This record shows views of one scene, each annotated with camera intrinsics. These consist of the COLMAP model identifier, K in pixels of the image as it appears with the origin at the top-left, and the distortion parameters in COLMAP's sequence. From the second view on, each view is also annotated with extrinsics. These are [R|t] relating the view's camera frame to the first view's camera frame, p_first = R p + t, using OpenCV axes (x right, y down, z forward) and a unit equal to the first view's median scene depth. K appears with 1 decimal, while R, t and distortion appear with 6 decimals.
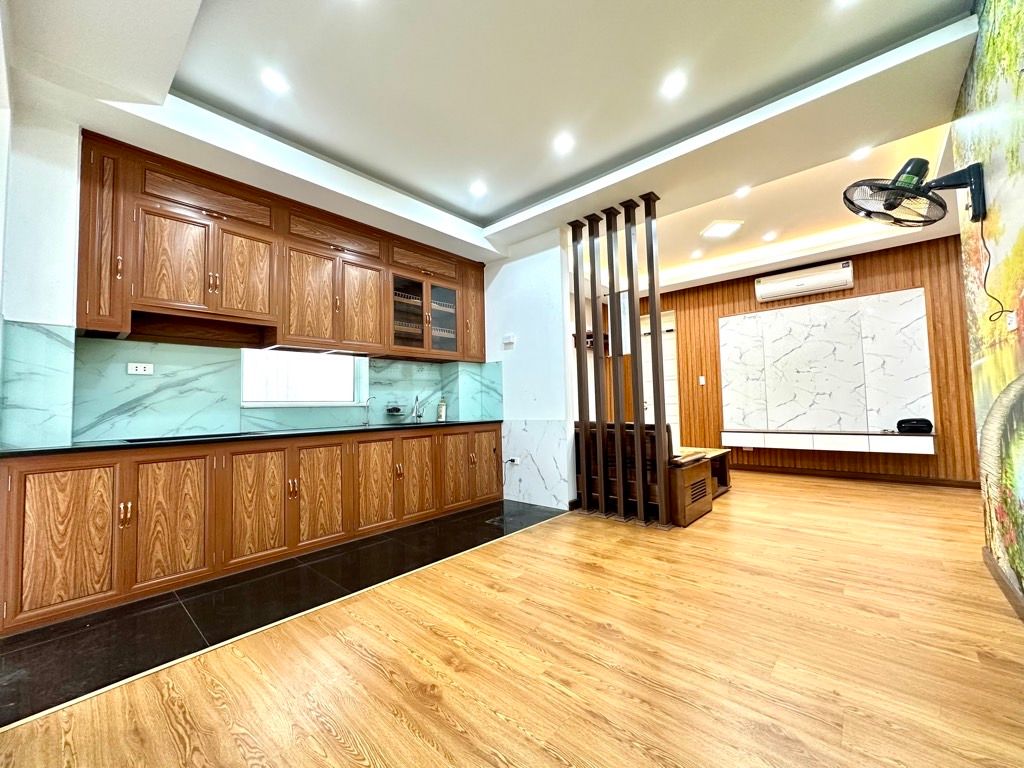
lens RADIAL K [[406.9, 0, 511.1], [0, 406.9, 385.1], [0, 0, 1]] dist [-0.001231, -0.000525]
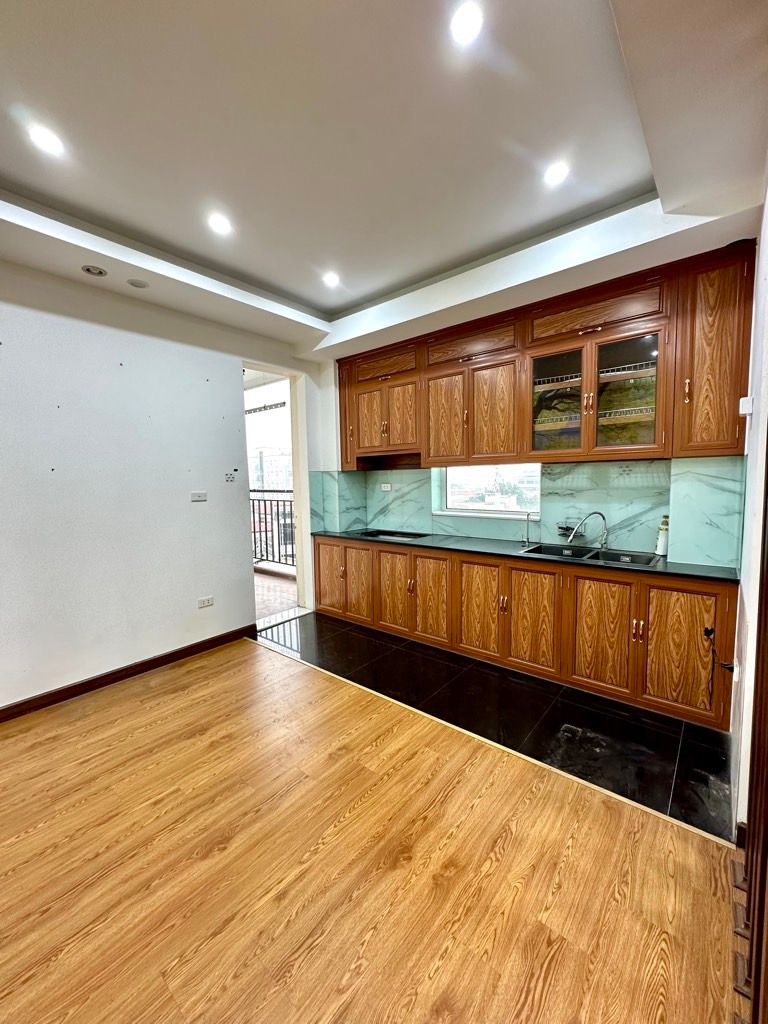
lens RADIAL K [[406.9, 0, 383.3], [0, 406.9, 511.8], [0, 0, 1]] dist [-0.001231, -0.000525]
pose [[0.031105, 0.104590, -0.994029, 0.584337], [0.068358, 0.991959, 0.106511, -0.097027], [0.997176, -0.071263, 0.023705, 0.784063]]
